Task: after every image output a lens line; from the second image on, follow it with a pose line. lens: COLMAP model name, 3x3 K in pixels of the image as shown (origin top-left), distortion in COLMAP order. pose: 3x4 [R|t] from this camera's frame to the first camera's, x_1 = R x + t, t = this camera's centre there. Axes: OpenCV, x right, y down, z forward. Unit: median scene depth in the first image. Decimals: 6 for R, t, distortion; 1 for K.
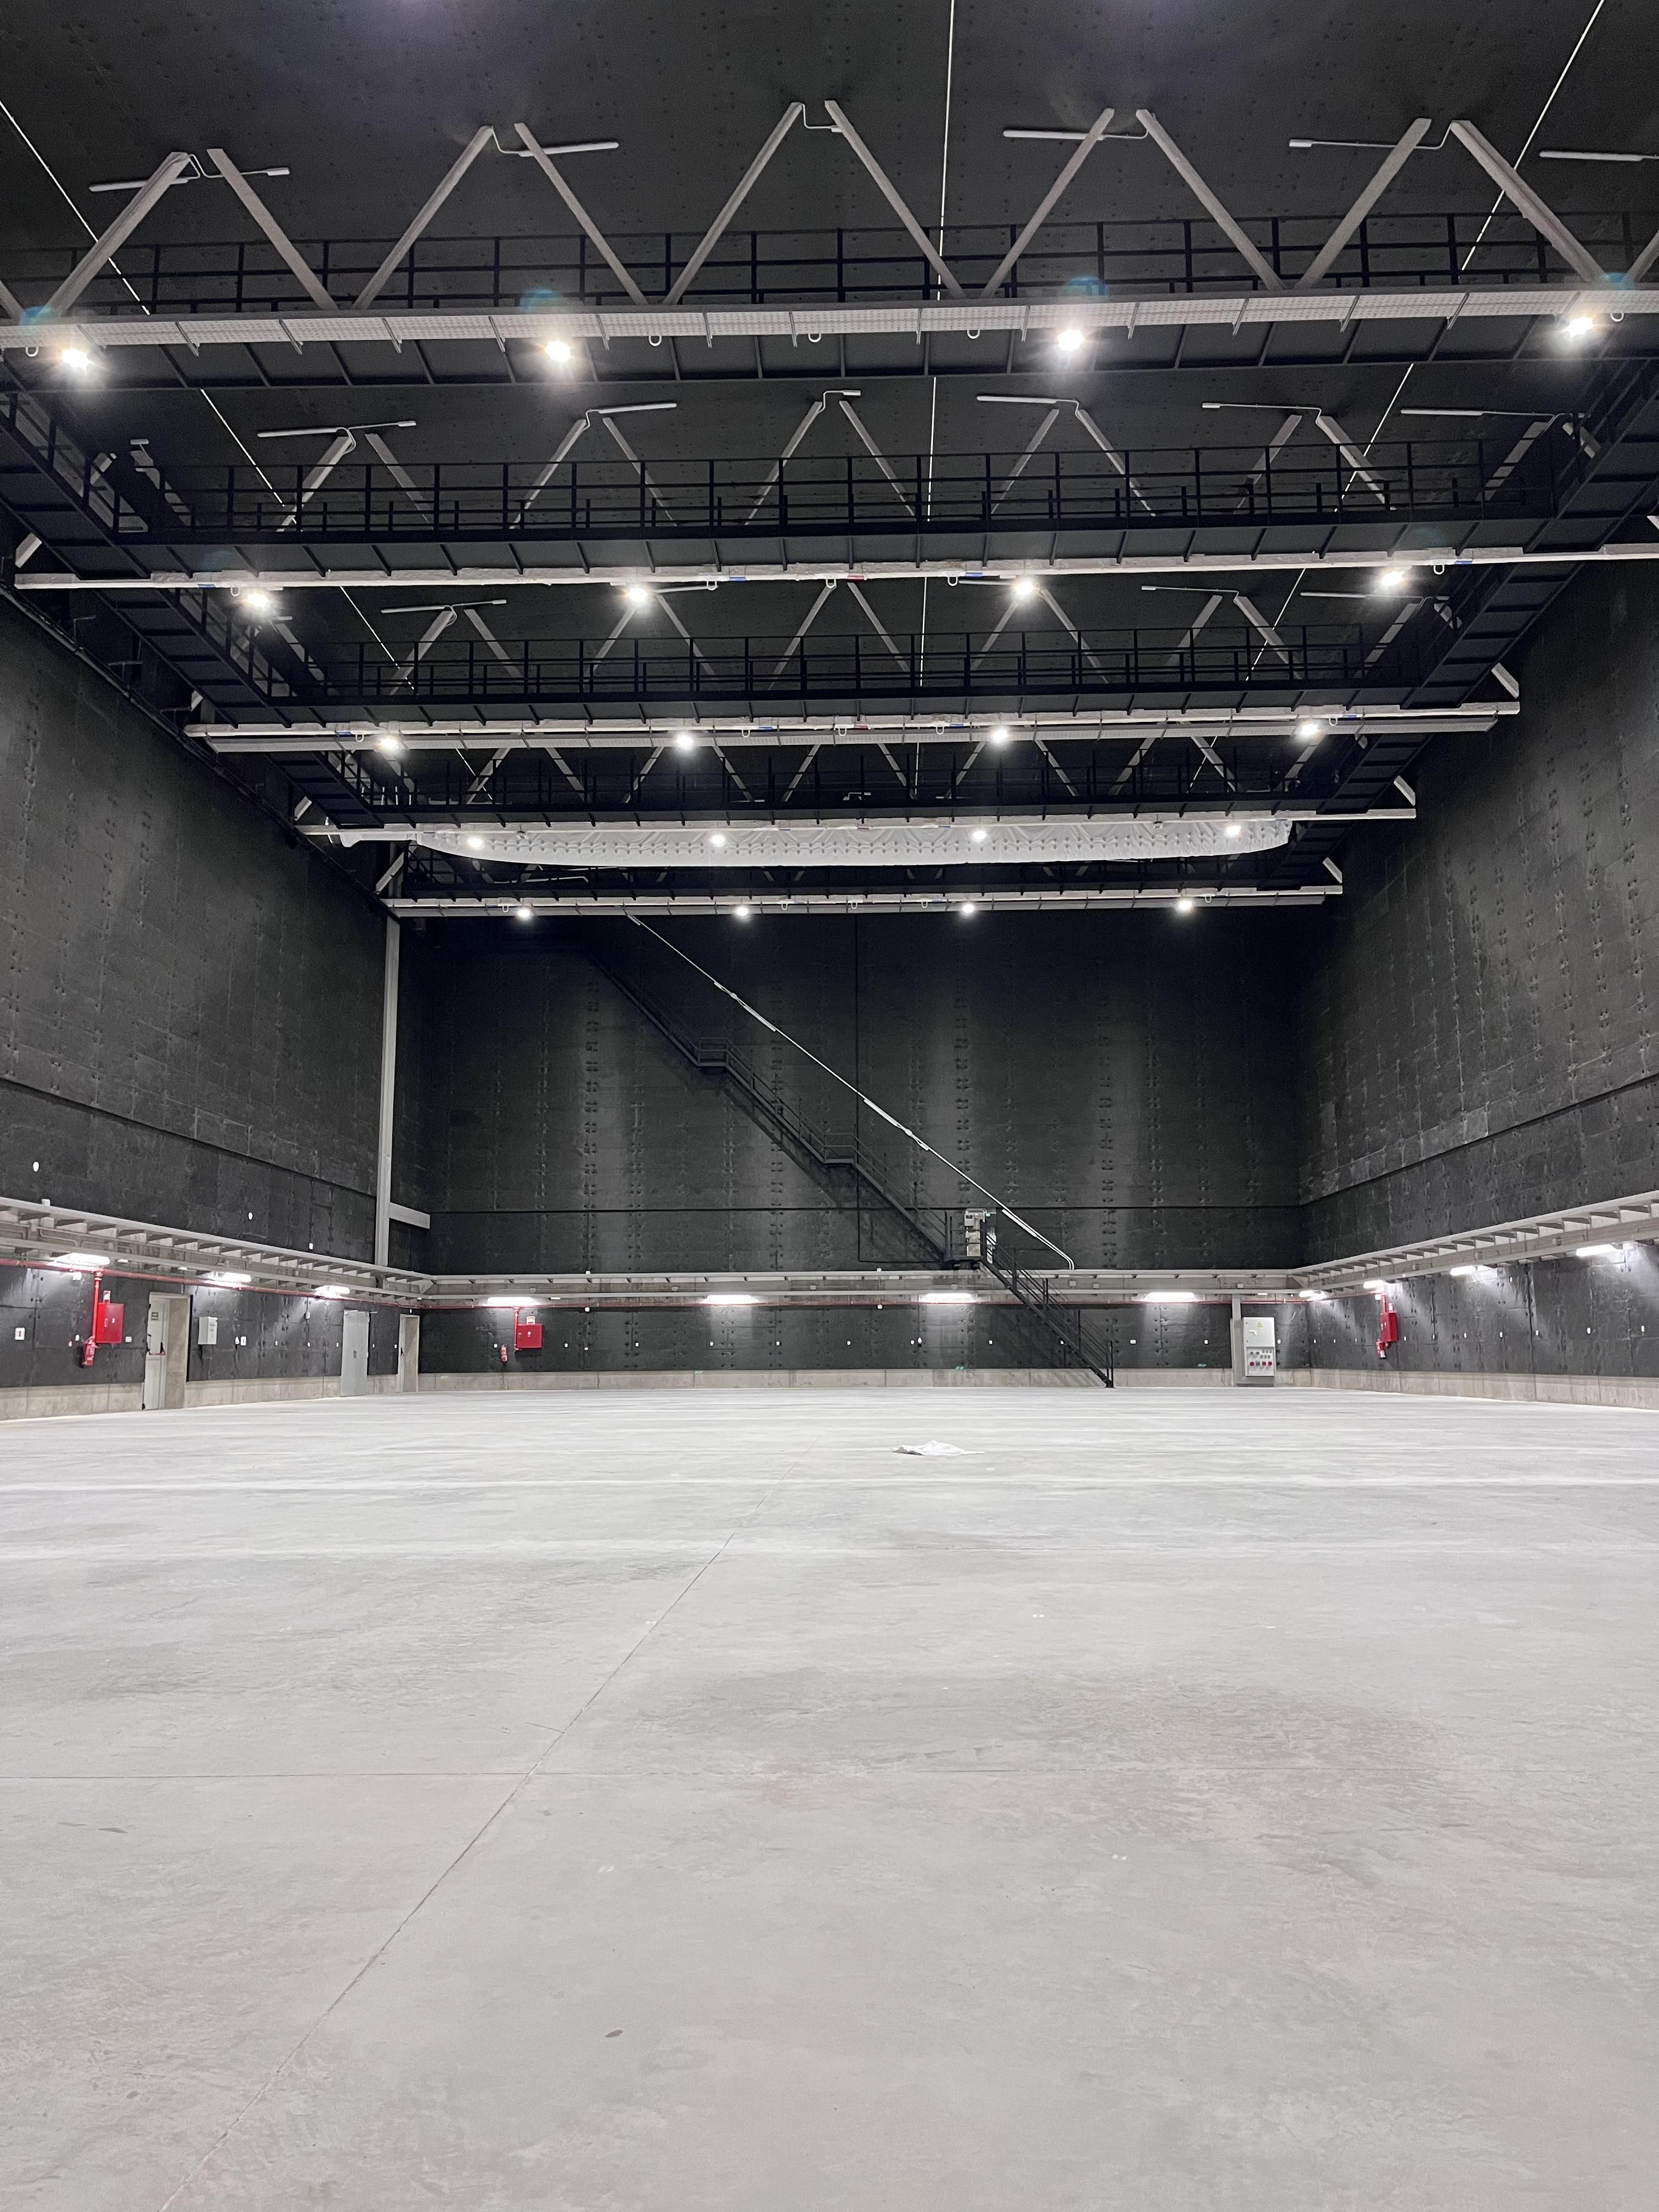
lens RADIAL K [[1632.6, 0, 836.3], [0, 1632.6, 1112.9], [0, 0, 1]] dist [0.044954, -0.037725]
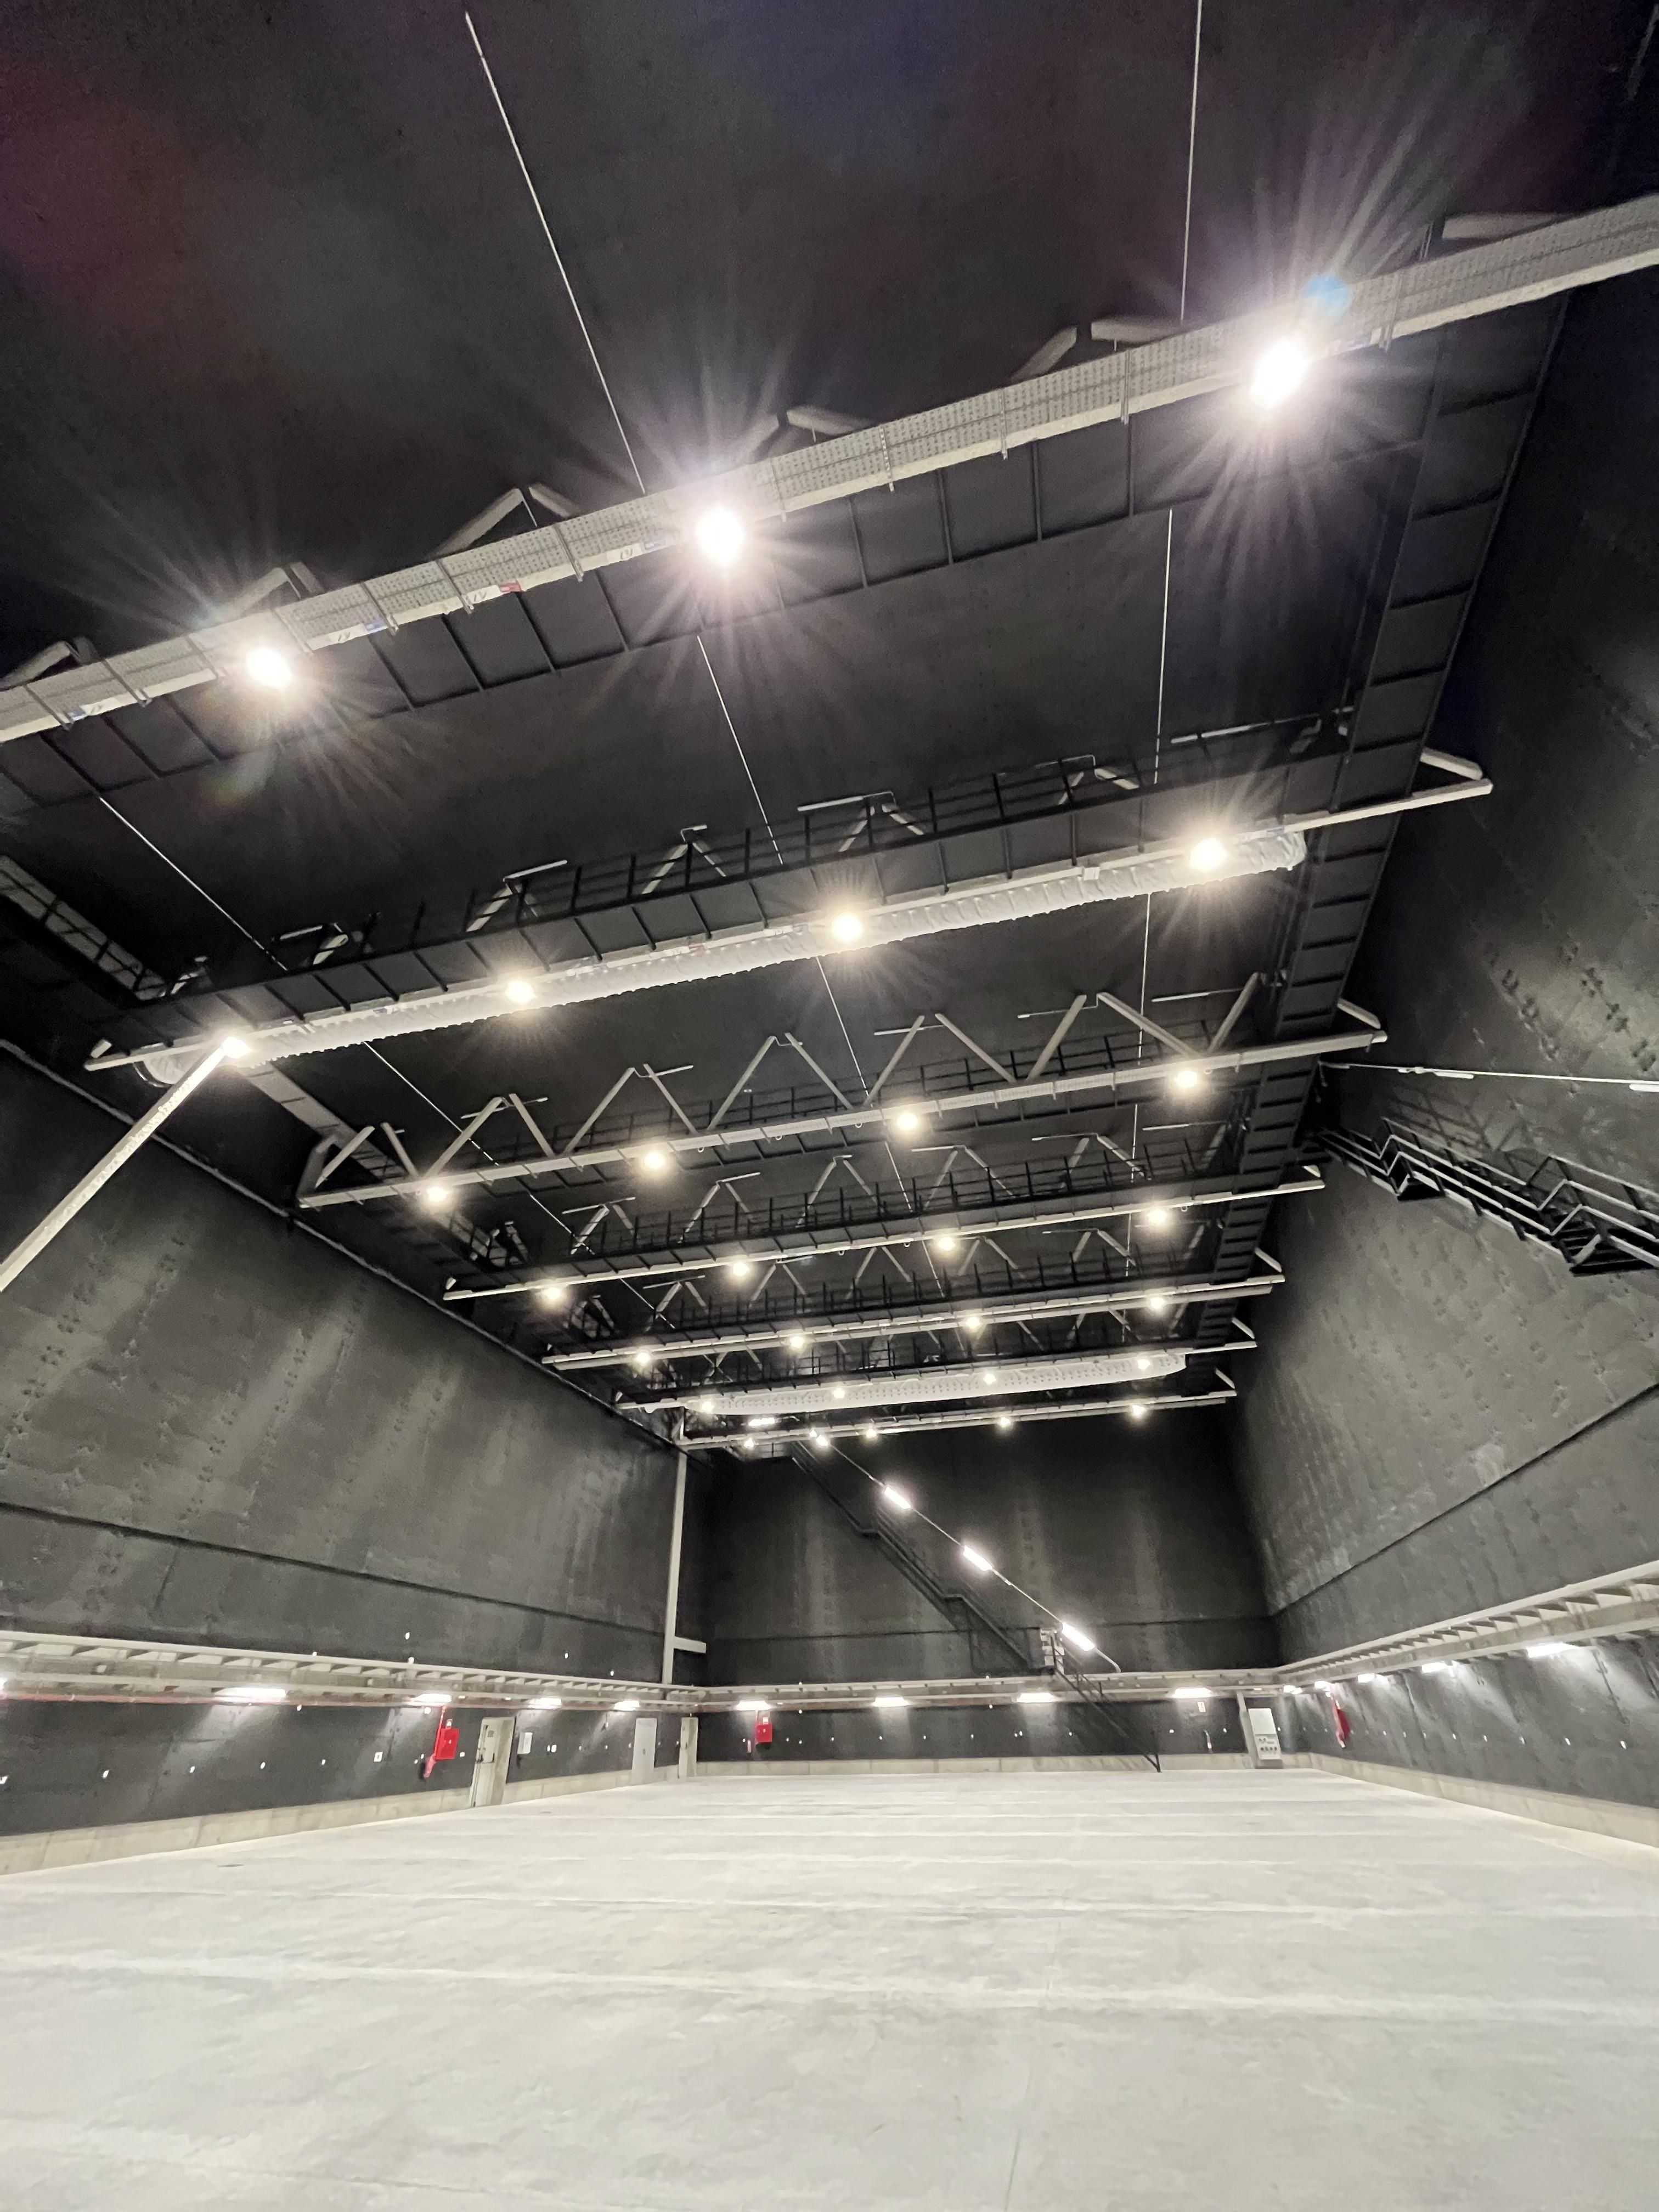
lens RADIAL K [[891.9, 0, 815.3], [0, 891.9, 1115.9], [0, 0, 1]] dist [-0.005237, 0.000047]
pose [[0.976906, -0.133035, -0.167203, 0.106909], [0.046686, 0.896515, -0.440546, -0.017759], [0.208508, 0.422566, 0.882022, 0.042151]]
